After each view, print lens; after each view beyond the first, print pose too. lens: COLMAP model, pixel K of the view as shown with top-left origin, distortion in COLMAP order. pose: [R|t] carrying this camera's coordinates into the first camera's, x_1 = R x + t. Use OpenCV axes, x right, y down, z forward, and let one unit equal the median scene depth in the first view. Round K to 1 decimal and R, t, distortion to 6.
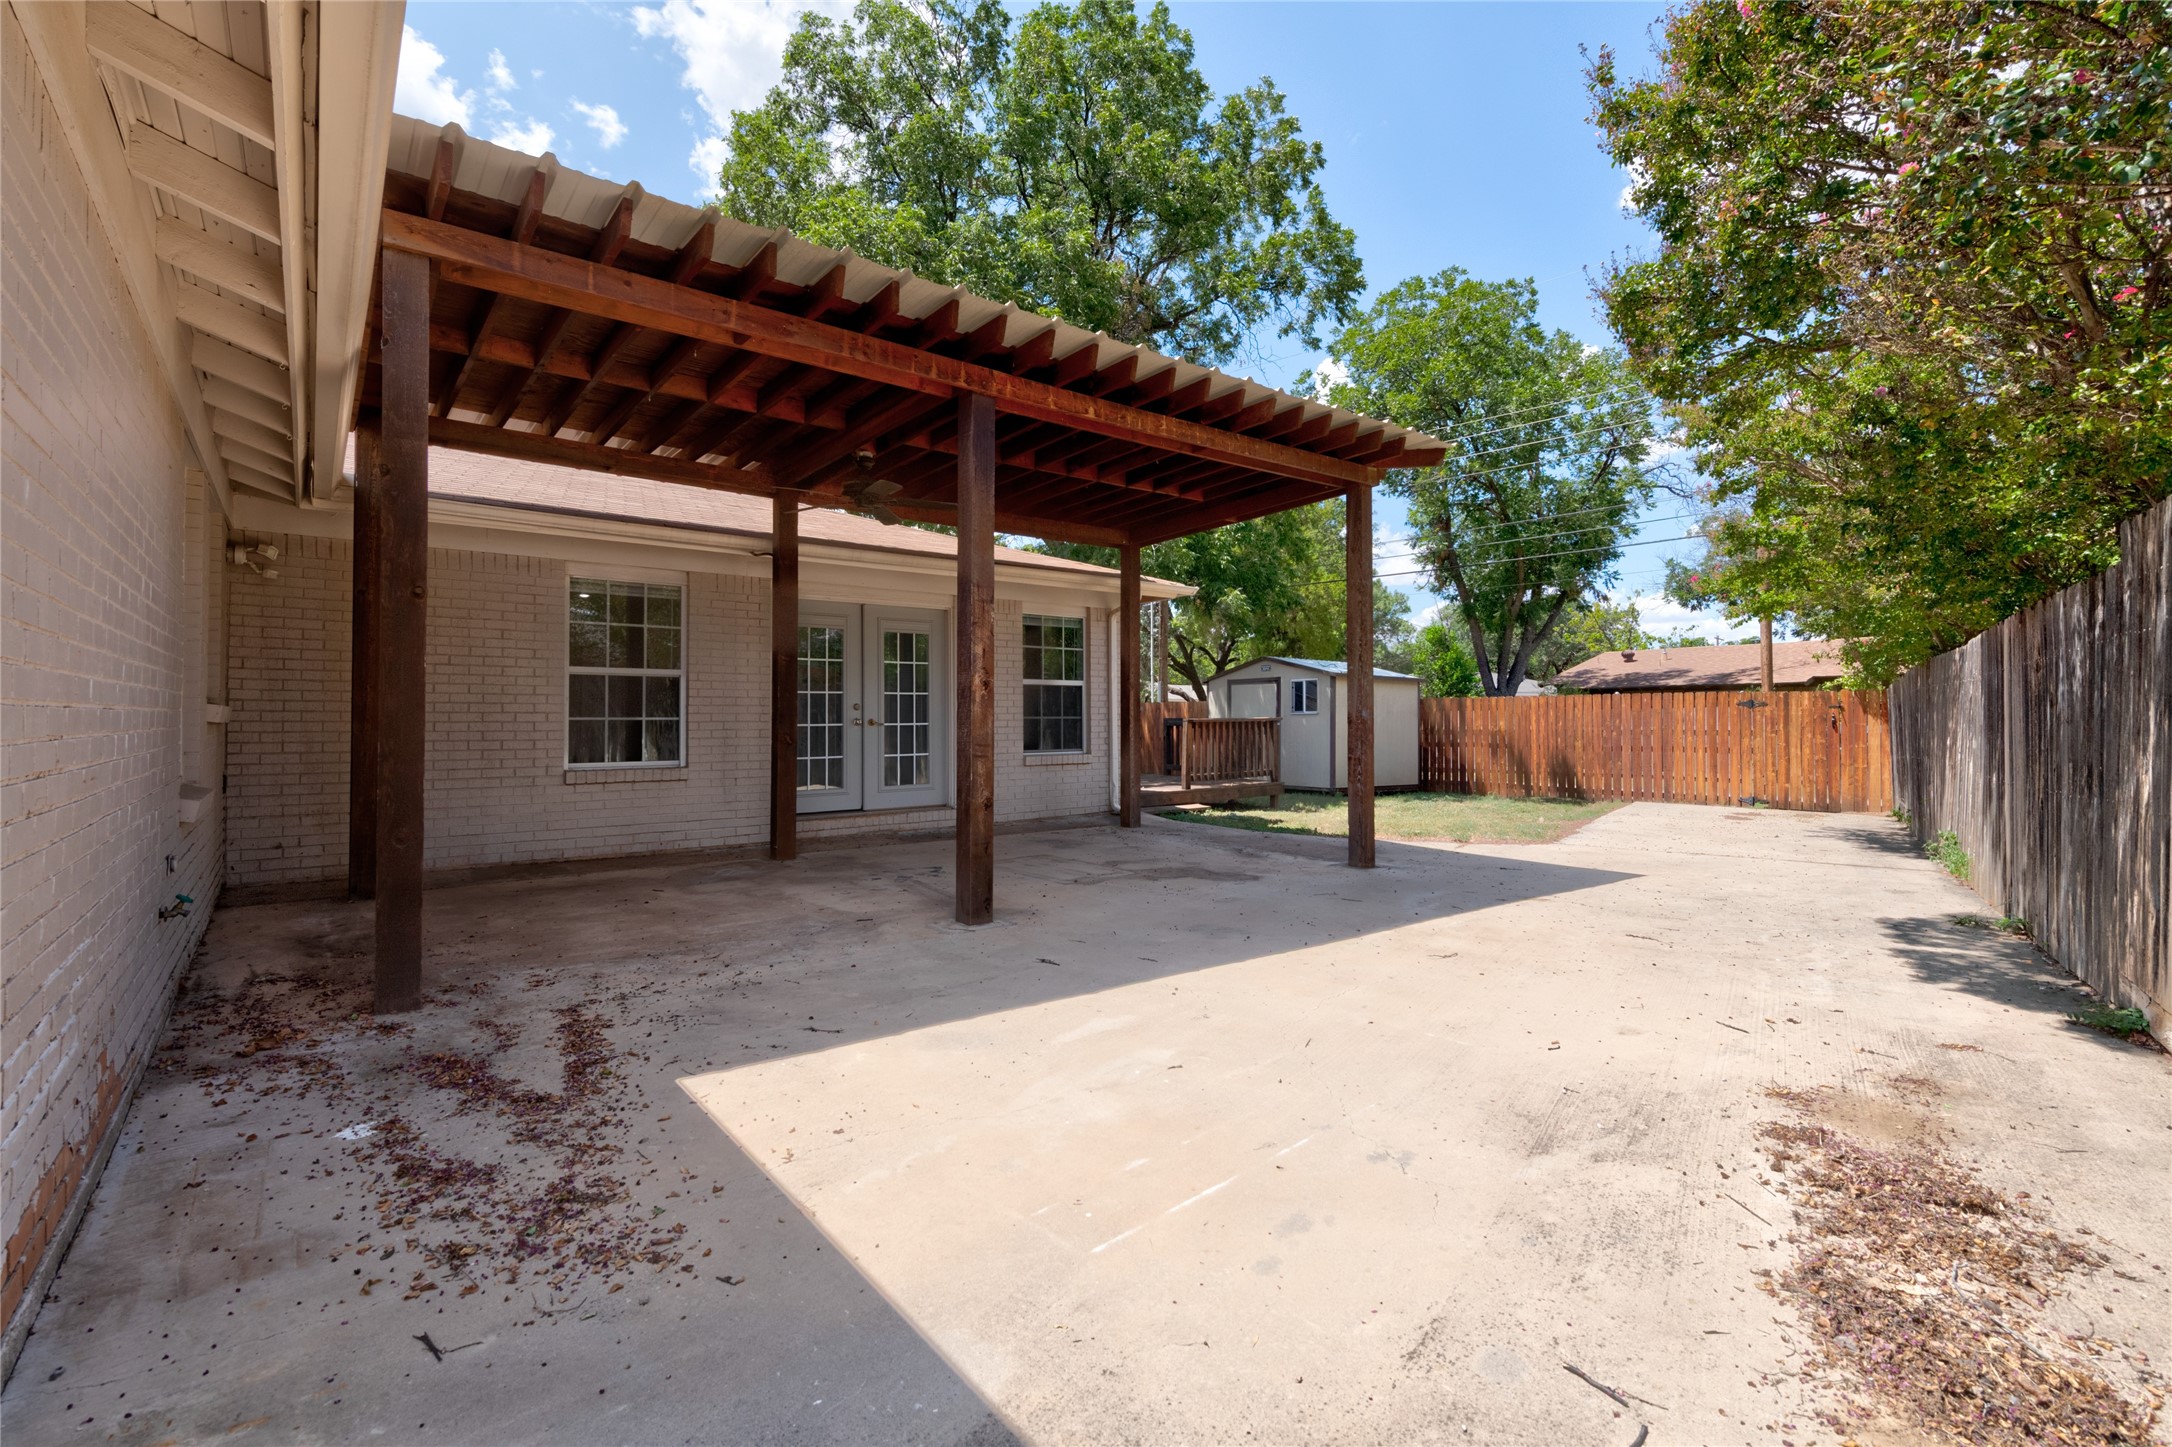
lens RADIAL K [[969.2, 0, 1083.0], [0, 969.2, 700.3], [0, 0, 1]] dist [0.000639, 0.000302]
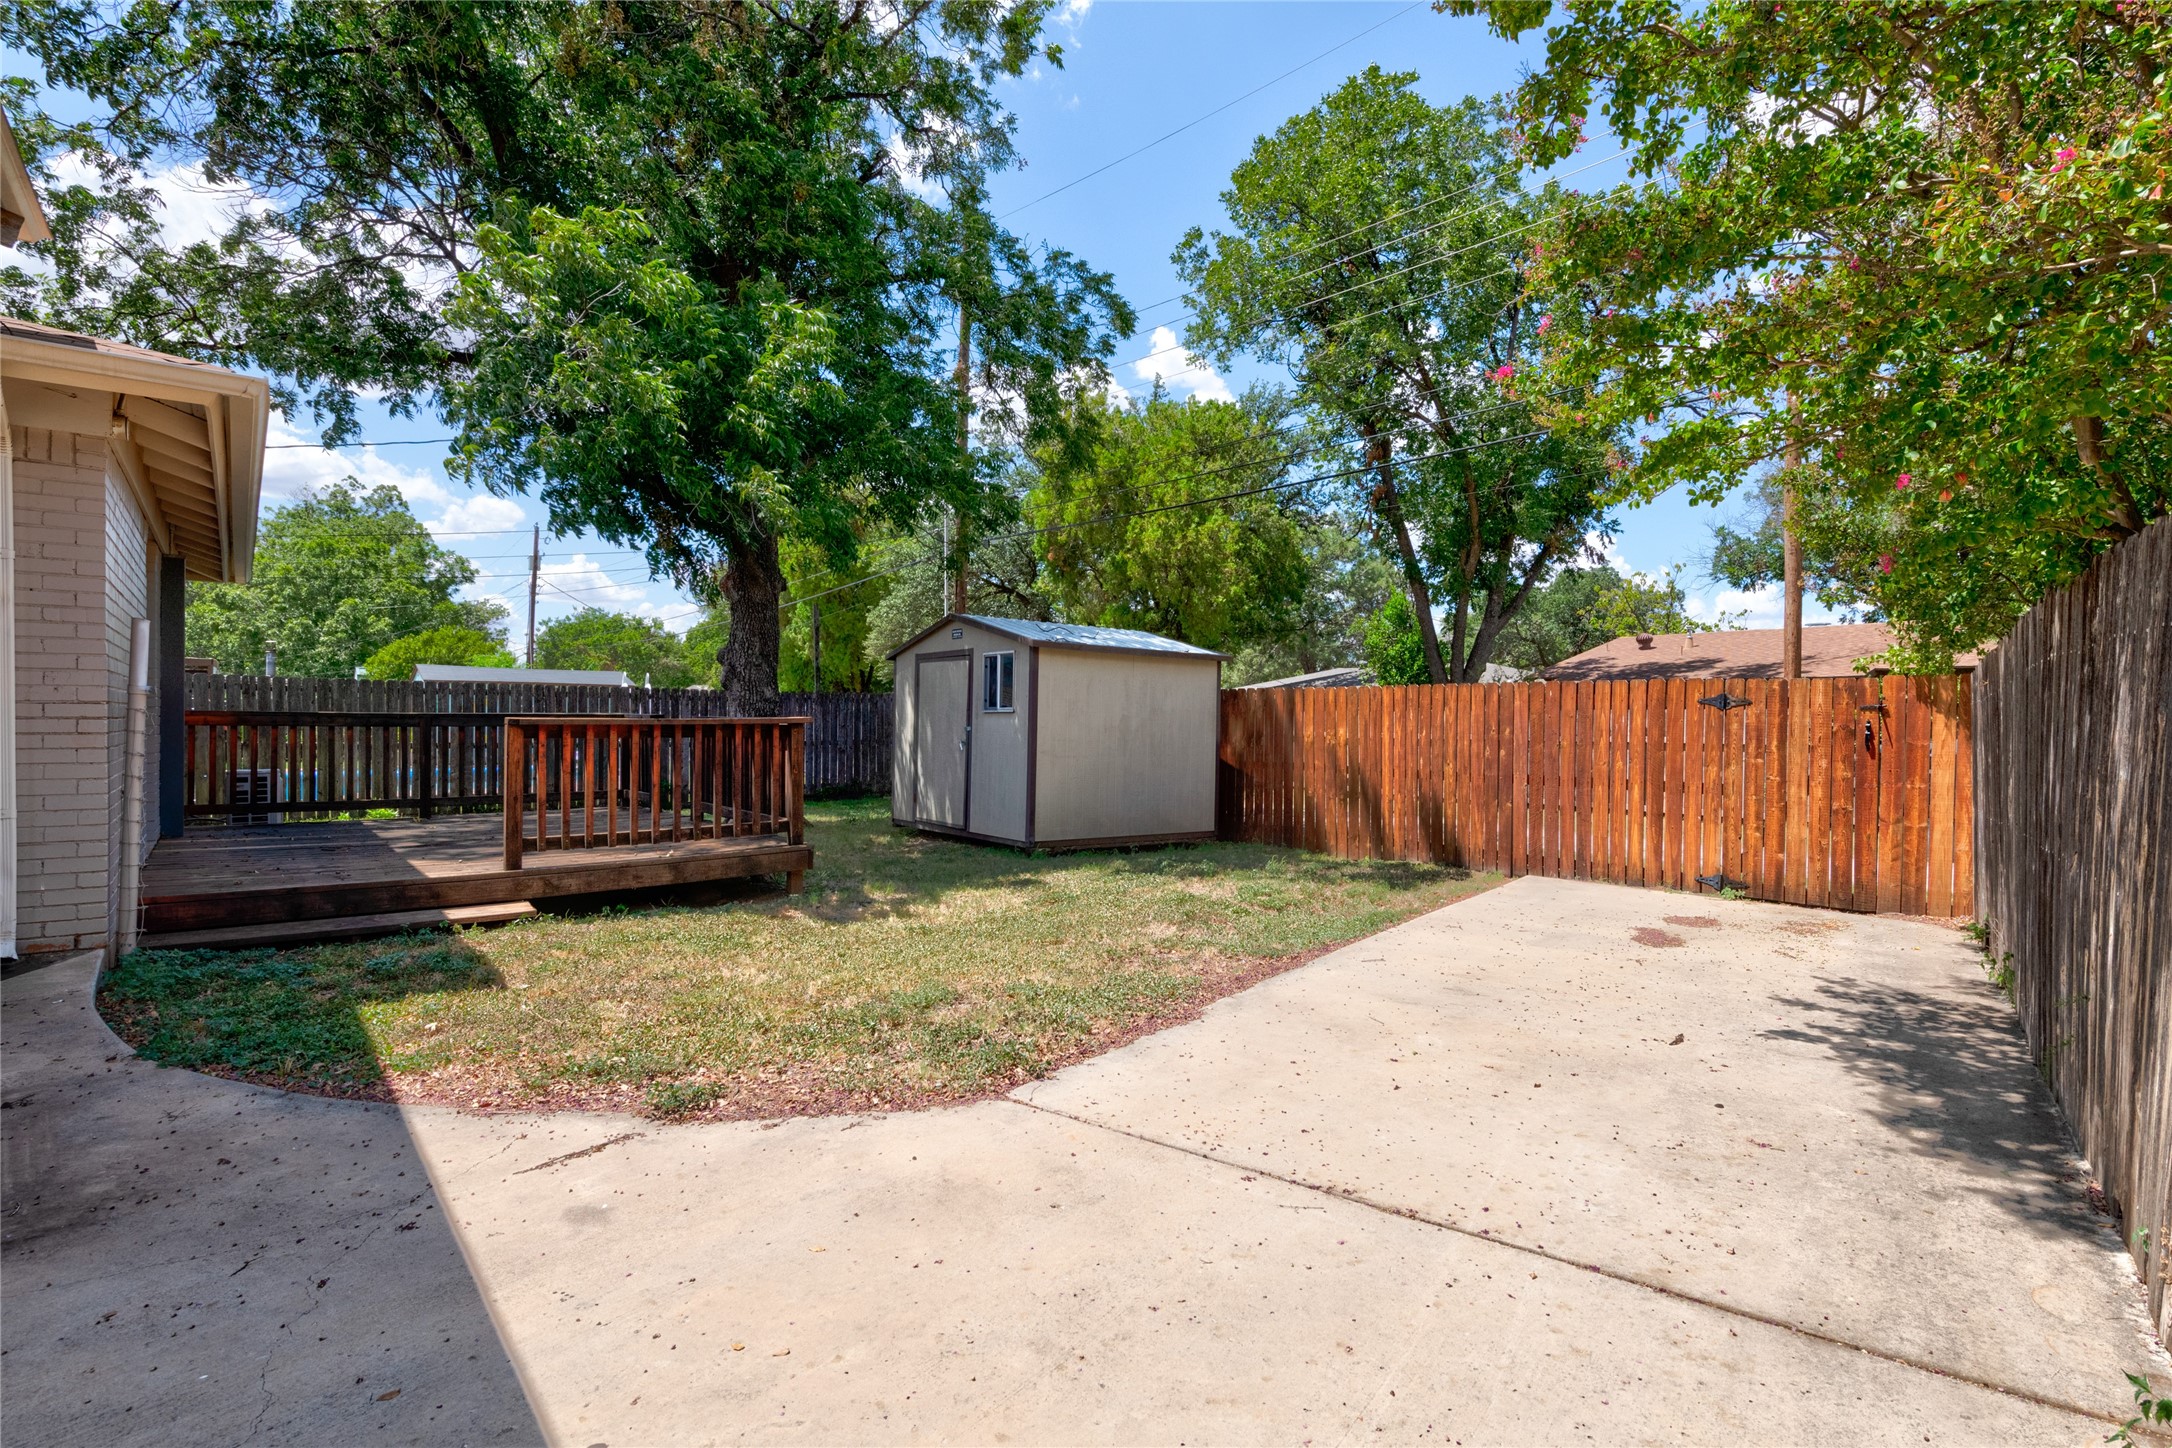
lens RADIAL K [[1067.6, 0, 1145.5], [0, 1067.6, 725.5], [0, 0, 1]] dist [-0.001188, -0.000149]
pose [[0.999474, 0.011418, 0.030353, 0.302451], [-0.012242, 0.999557, 0.027116, 0.003995], [-0.030030, -0.027474, 0.999171, 0.360715]]
